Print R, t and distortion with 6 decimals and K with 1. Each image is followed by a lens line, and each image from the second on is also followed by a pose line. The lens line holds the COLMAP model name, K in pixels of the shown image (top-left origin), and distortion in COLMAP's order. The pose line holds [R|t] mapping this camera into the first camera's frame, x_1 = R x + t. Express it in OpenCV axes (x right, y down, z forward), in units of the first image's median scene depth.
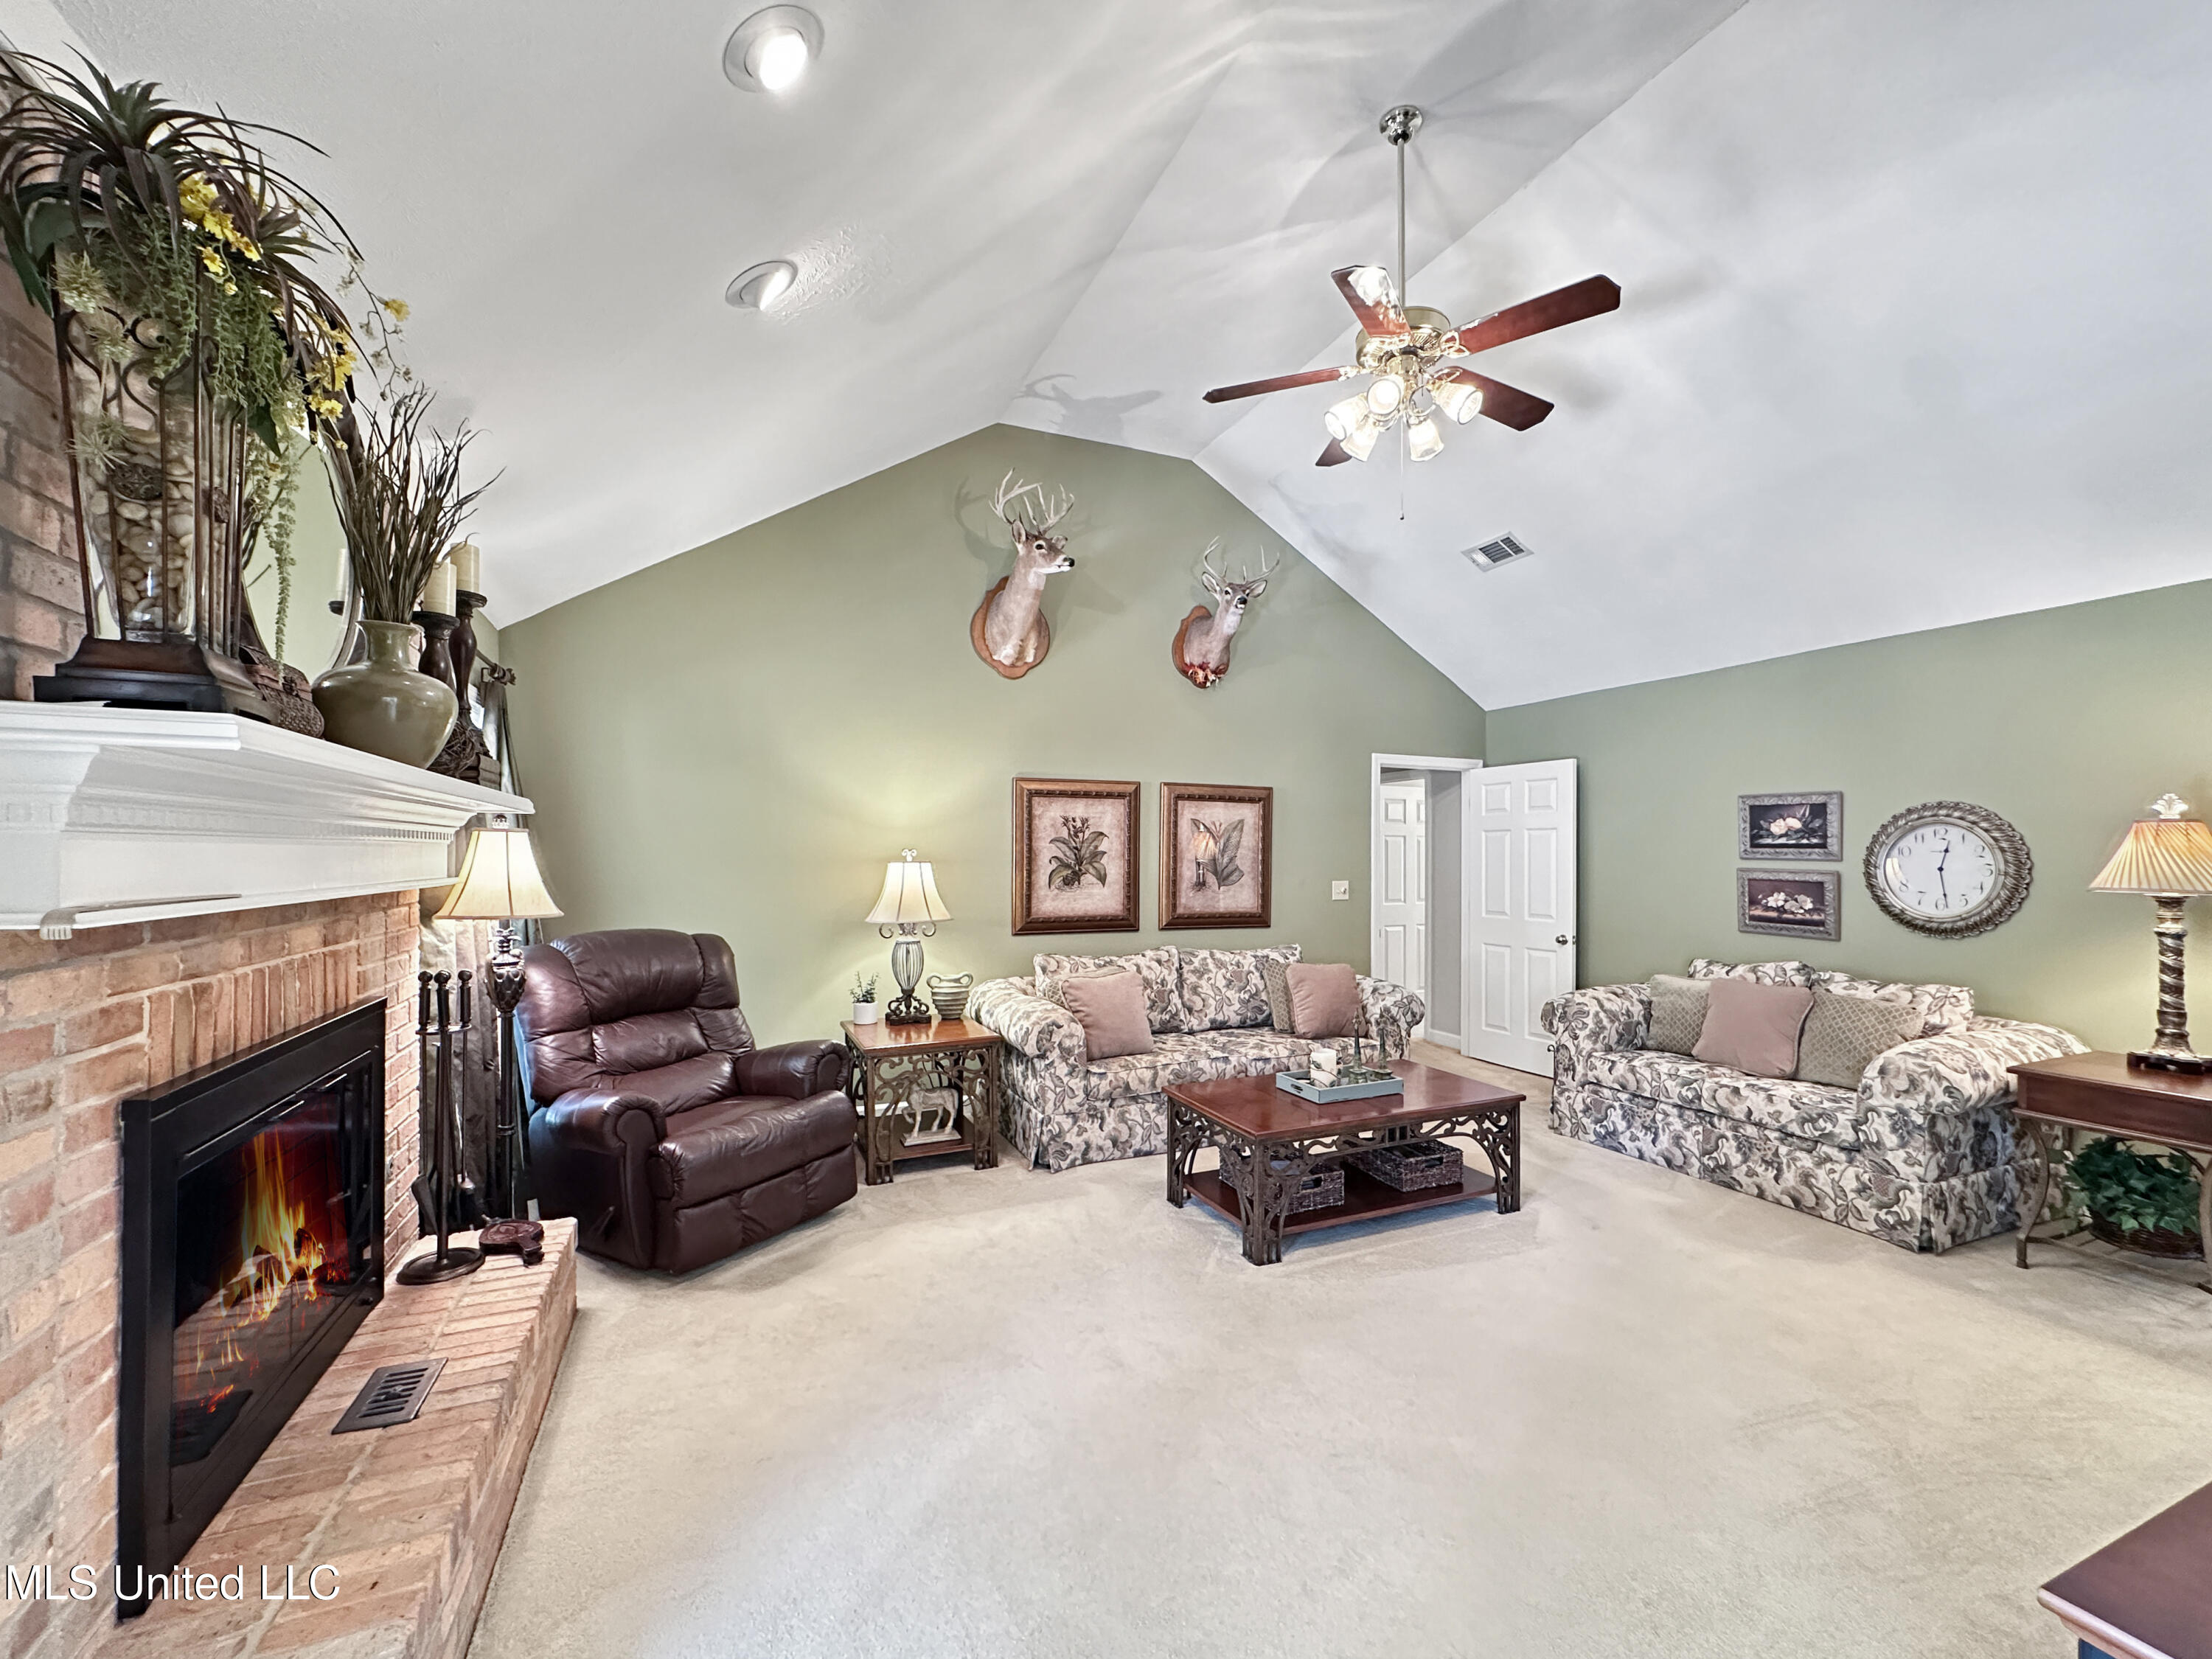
lens RADIAL K [[912.2, 0, 1109.0], [0, 912.2, 847.1], [0, 0, 1]] dist [0.001978, 0.000287]
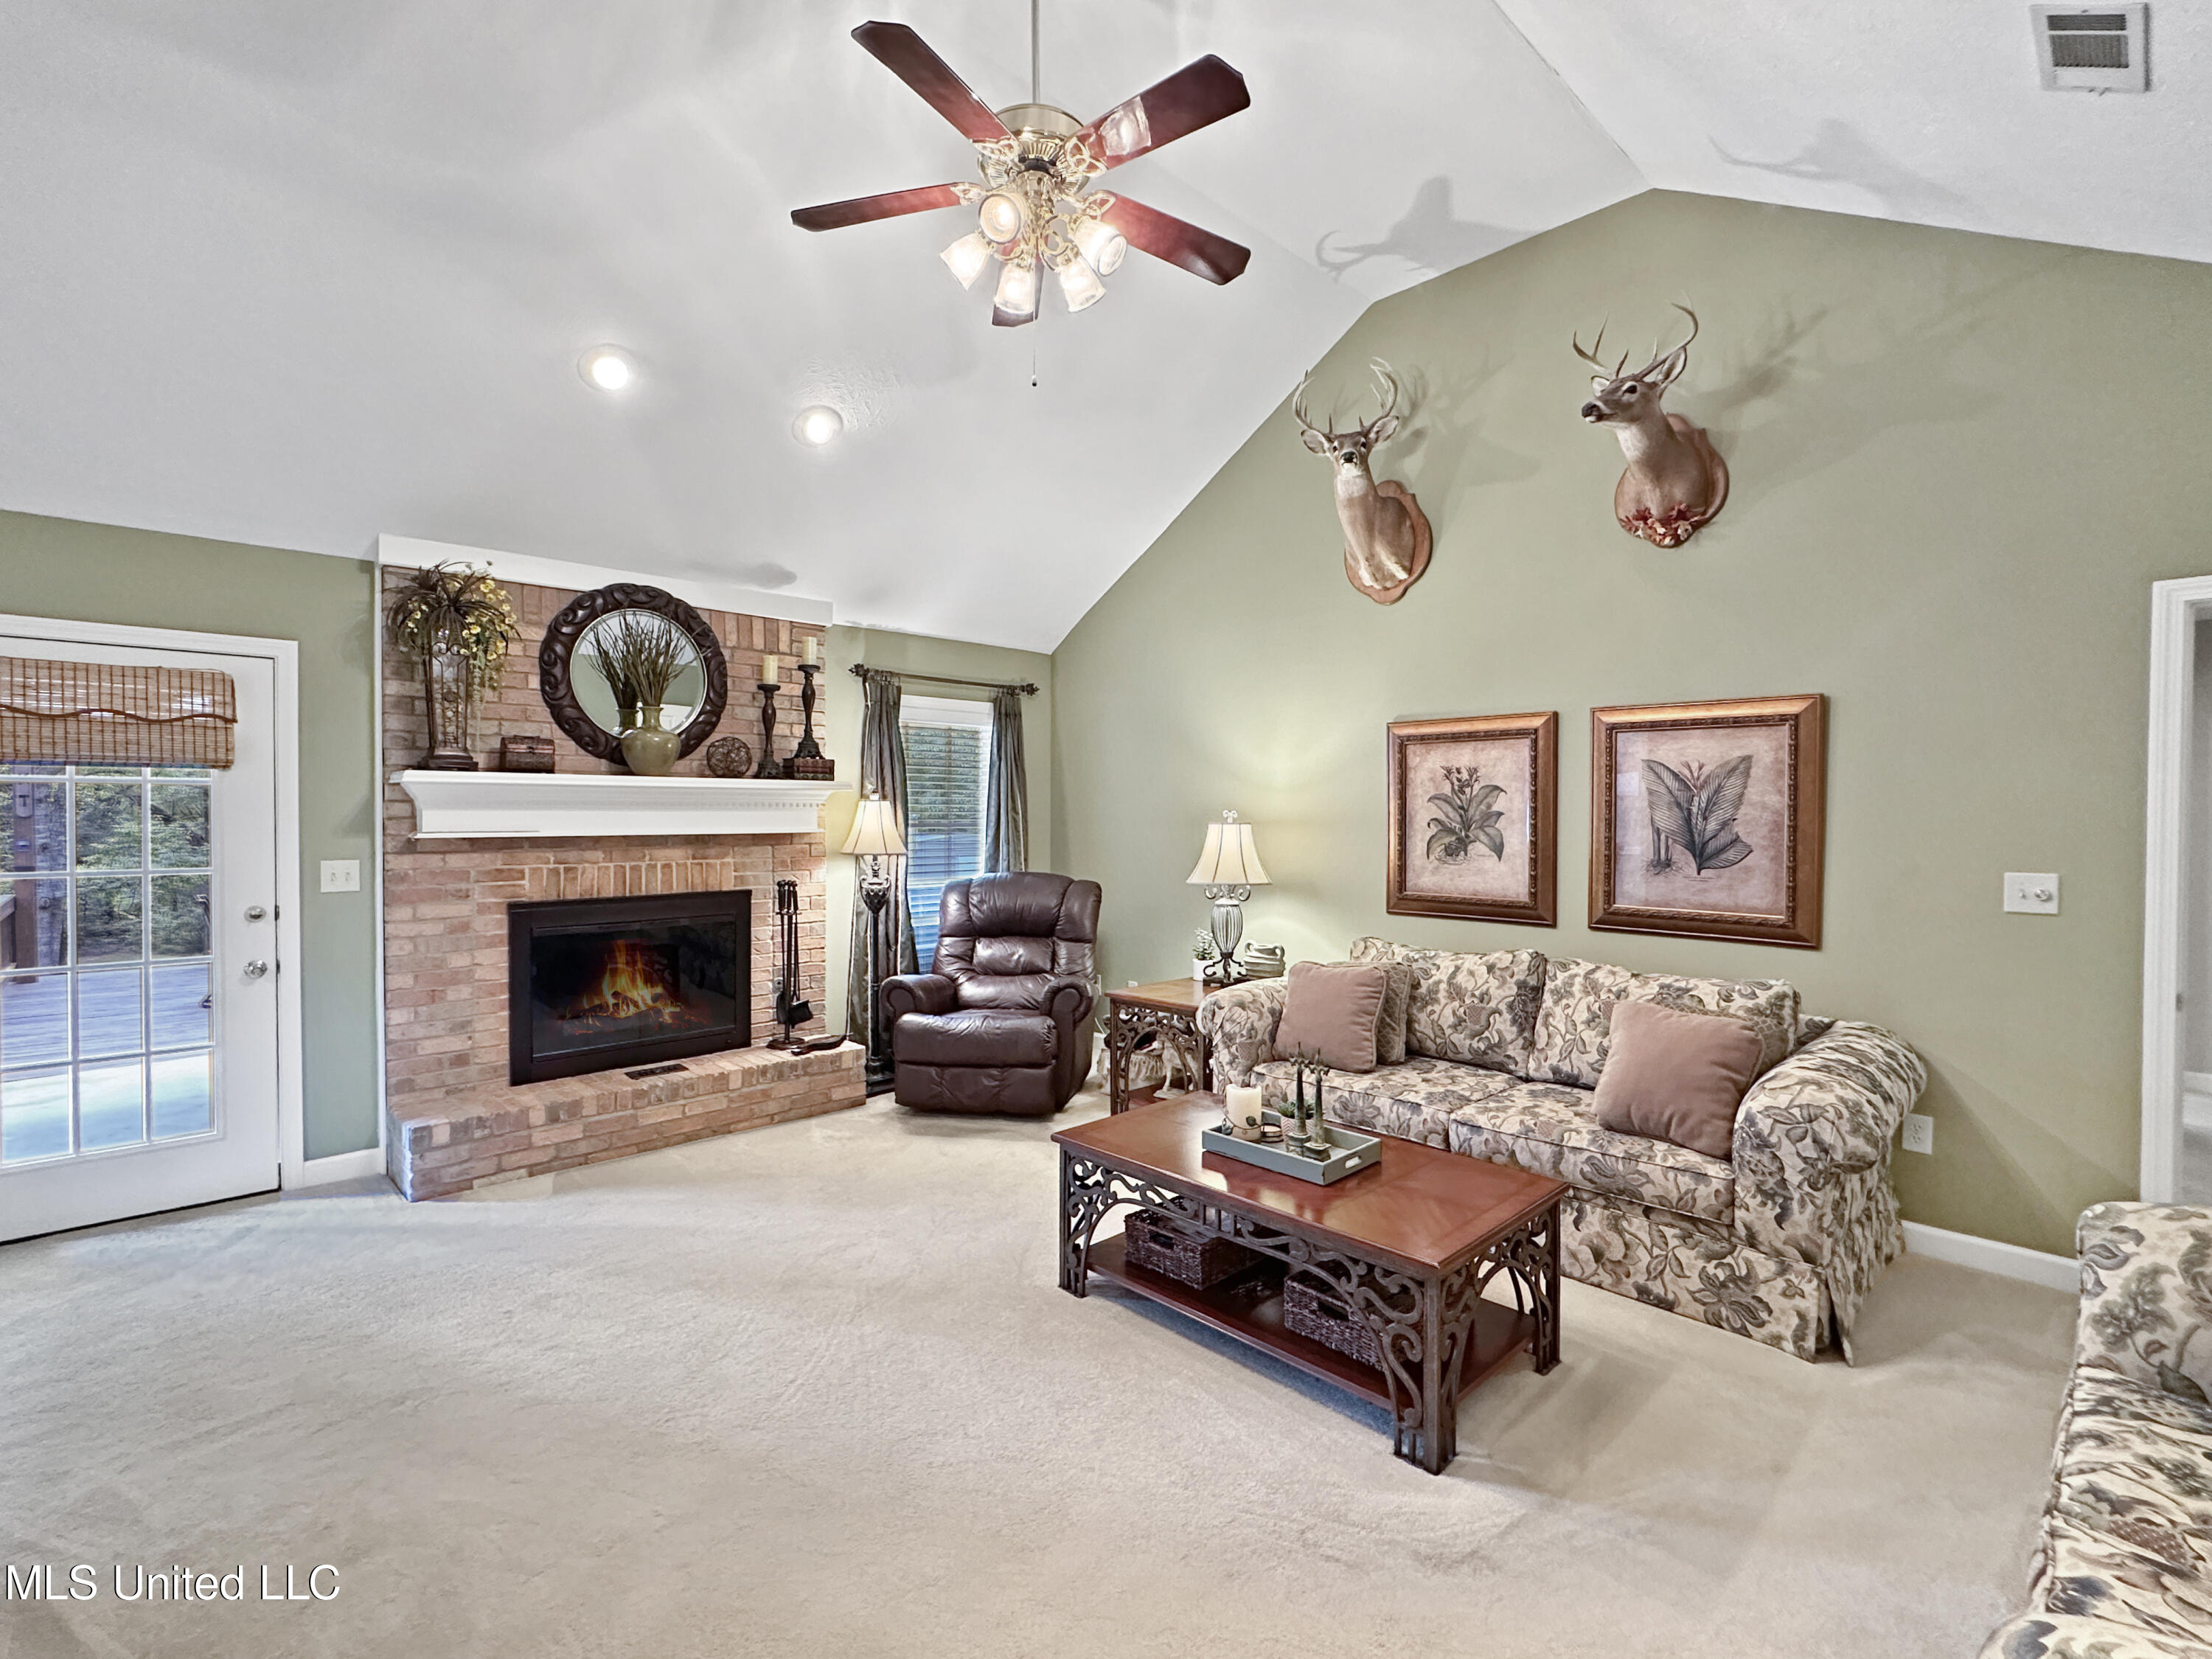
lens RADIAL K [[1016.4, 0, 1110.4], [0, 1016.4, 824.1], [0, 0, 1]] dist [-0.001241, 0.000021]
pose [[0.352932, 0.010488, -0.935590, 0.664521], [0.007215, 0.999877, 0.013931, 0.000931], [0.935621, -0.011667, 0.352813, 0.430836]]
